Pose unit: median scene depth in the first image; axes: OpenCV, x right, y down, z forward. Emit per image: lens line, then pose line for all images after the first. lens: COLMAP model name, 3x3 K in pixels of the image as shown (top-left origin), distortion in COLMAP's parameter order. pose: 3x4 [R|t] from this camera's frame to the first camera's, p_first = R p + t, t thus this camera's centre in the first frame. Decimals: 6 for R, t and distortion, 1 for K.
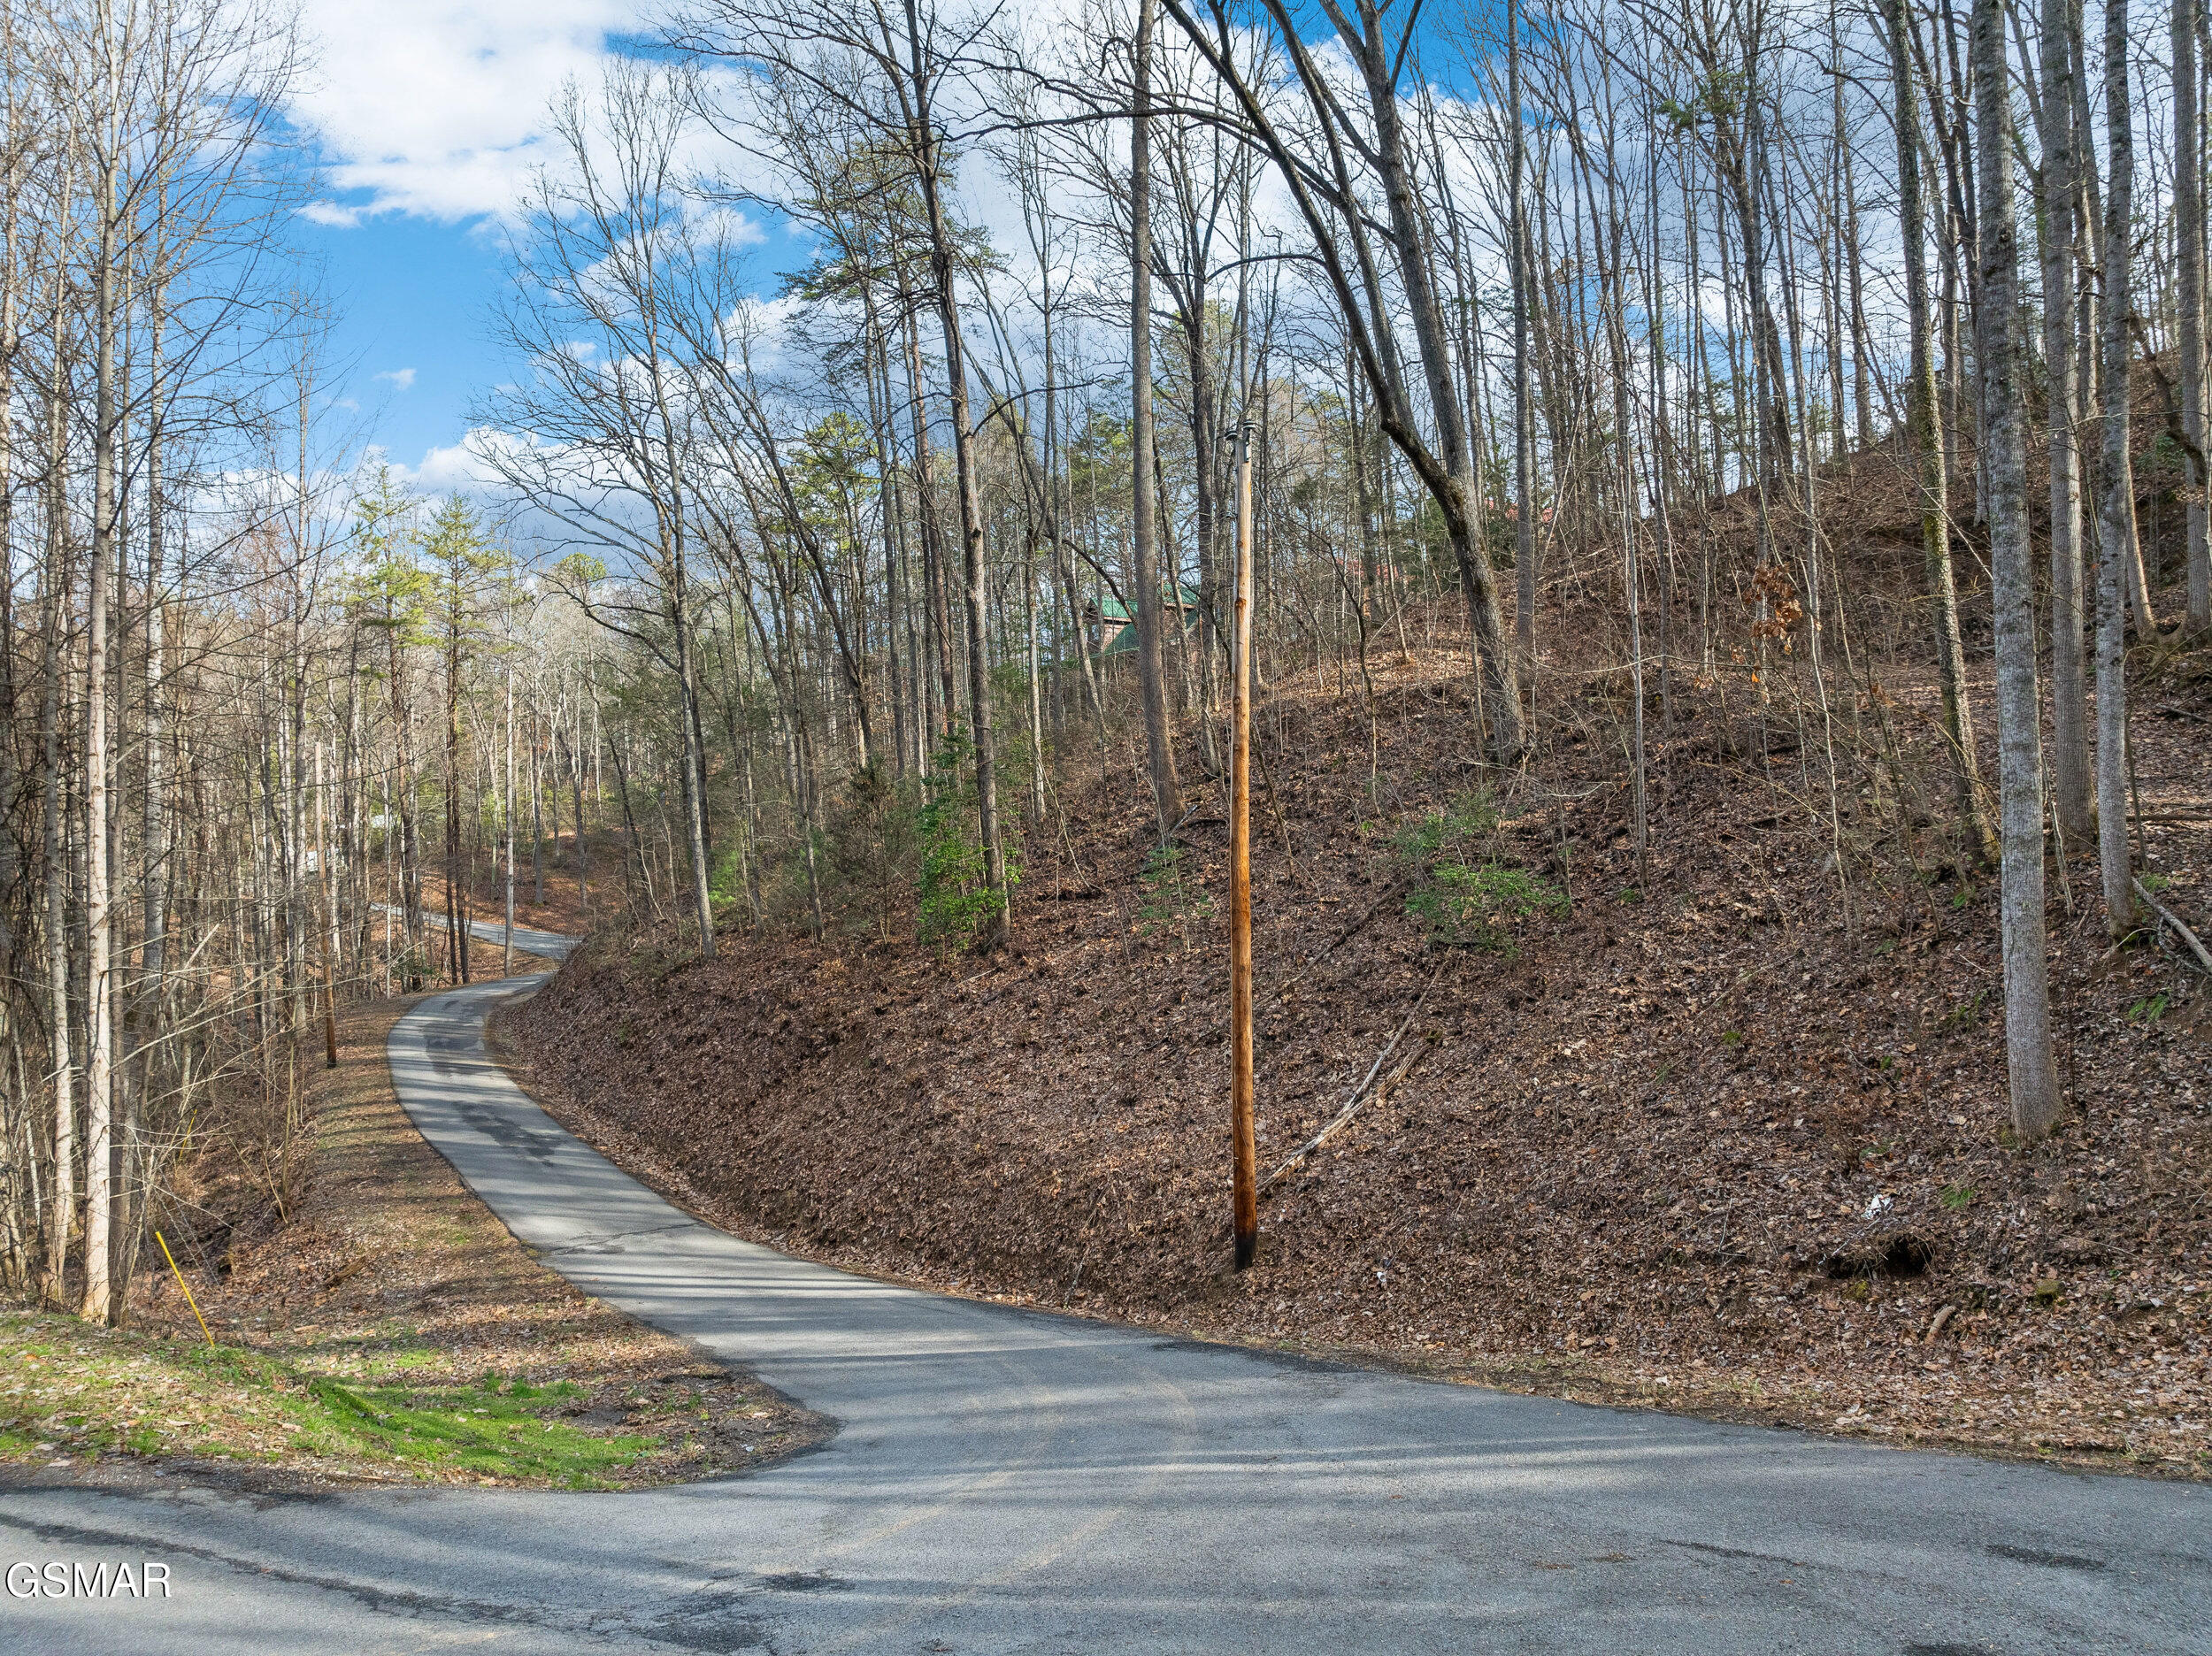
lens RADIAL K [[1580.2, 0, 1106.0], [0, 1580.2, 828.0], [0, 0, 1]] dist [-0.031278, -0.001734]
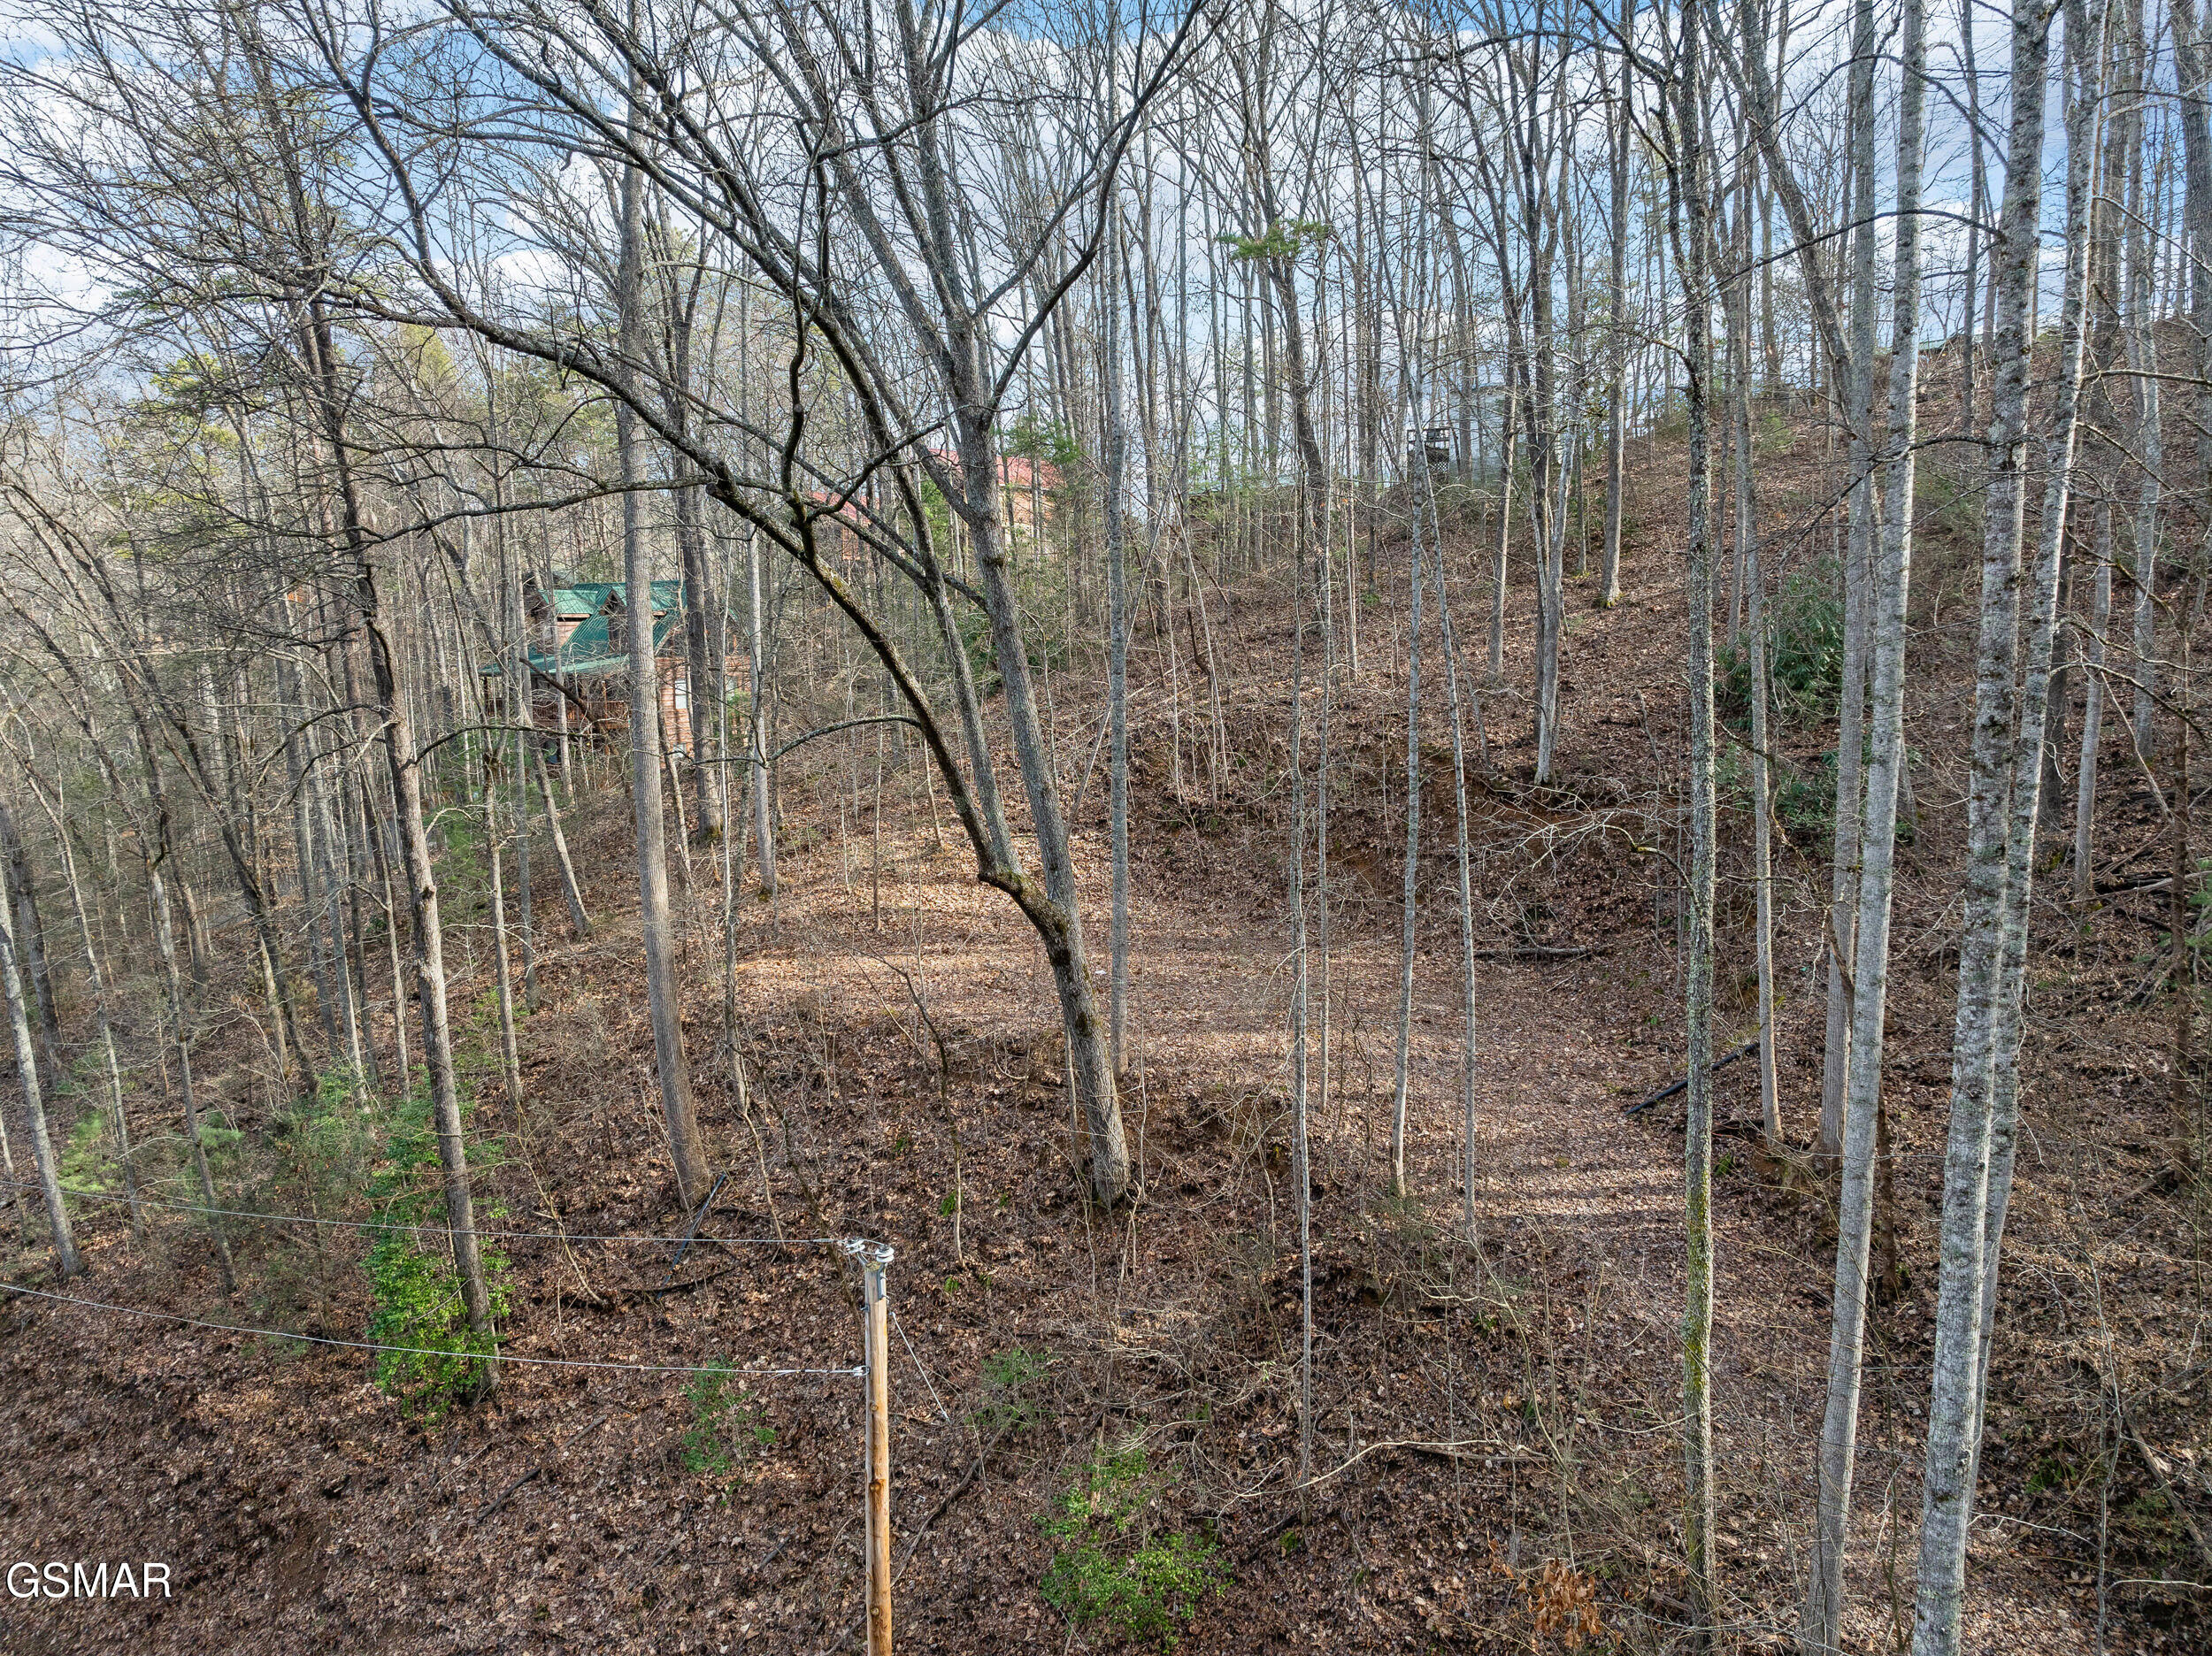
lens RADIAL K [[1583.0, 0, 1106.0], [0, 1583.0, 828.0], [0, 0, 1]] dist [-0.035267, 0.010394]
pose [[0.940420, -0.042287, 0.337376, -0.029004], [-0.008583, 0.988968, 0.147883, -0.331272], [-0.339907, -0.141968, 0.929682, 0.193758]]
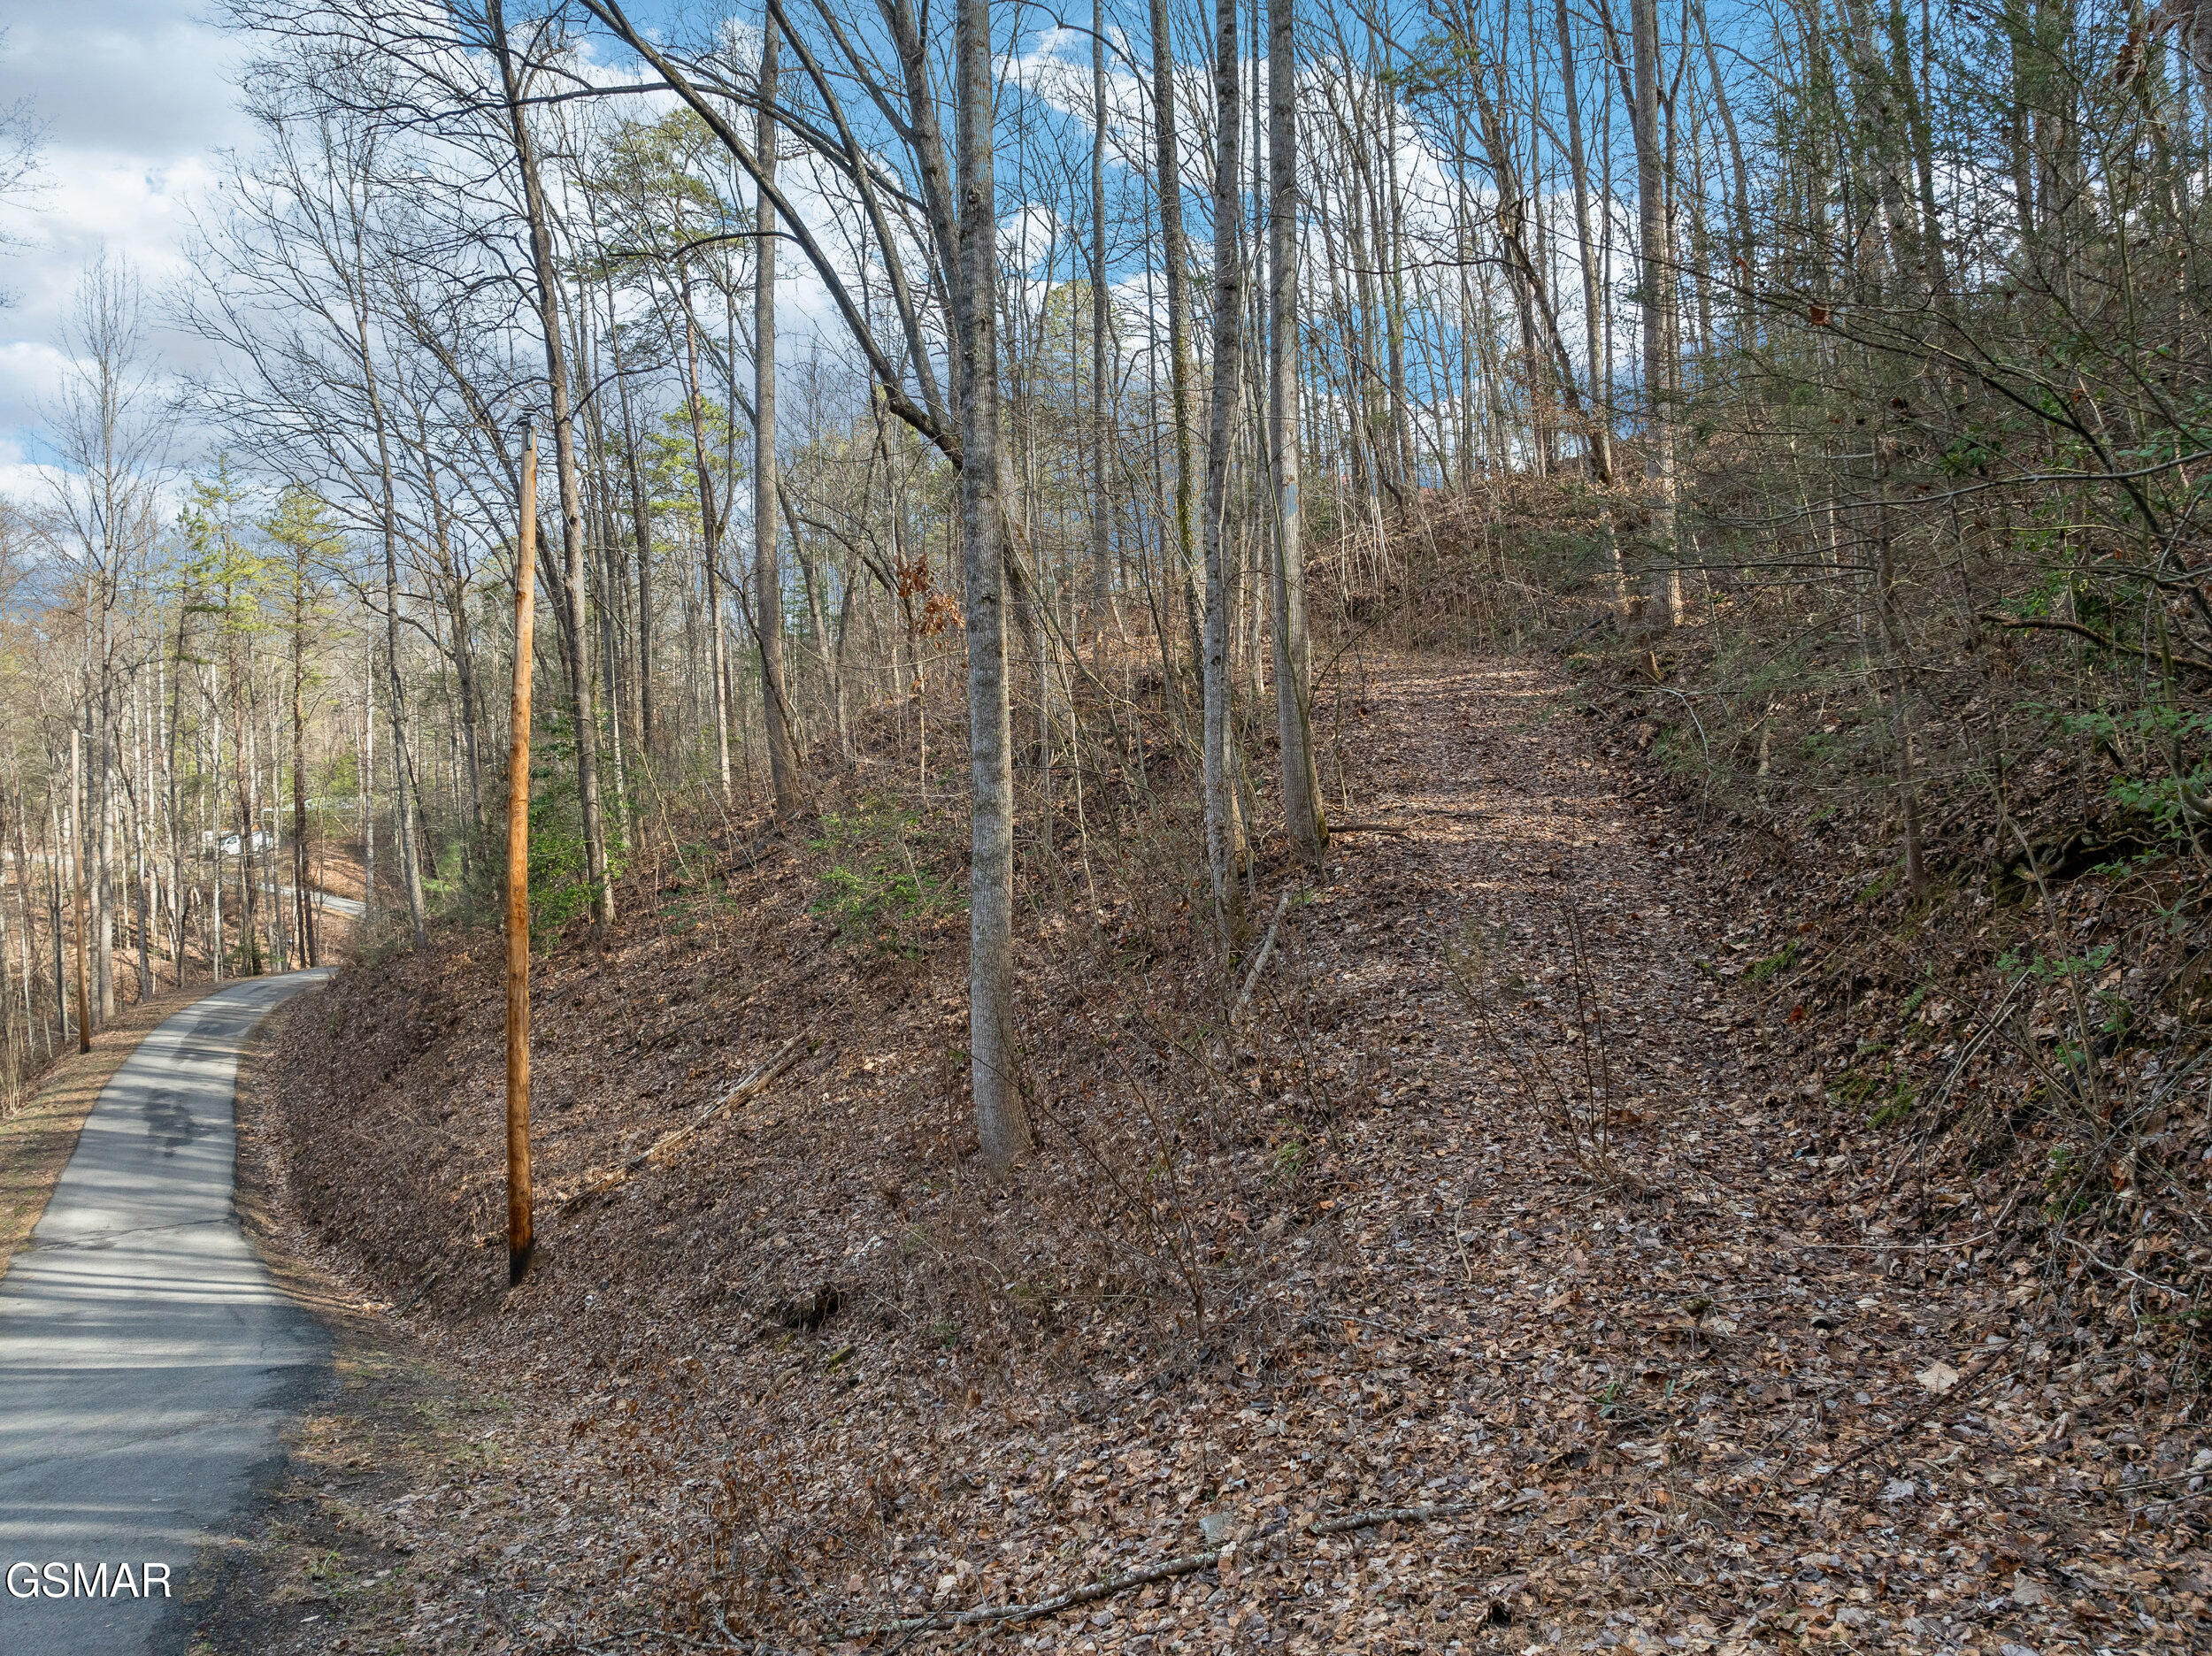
lens RADIAL K [[1580.2, 0, 1106.0], [0, 1580.2, 828.0], [0, 0, 1]] dist [-0.031278, -0.001734]
pose [[0.999731, 0.007009, -0.022118, 0.272468], [-0.006823, 0.999941, 0.008463, -0.005740], [0.022176, -0.008310, 0.999720, 0.026240]]
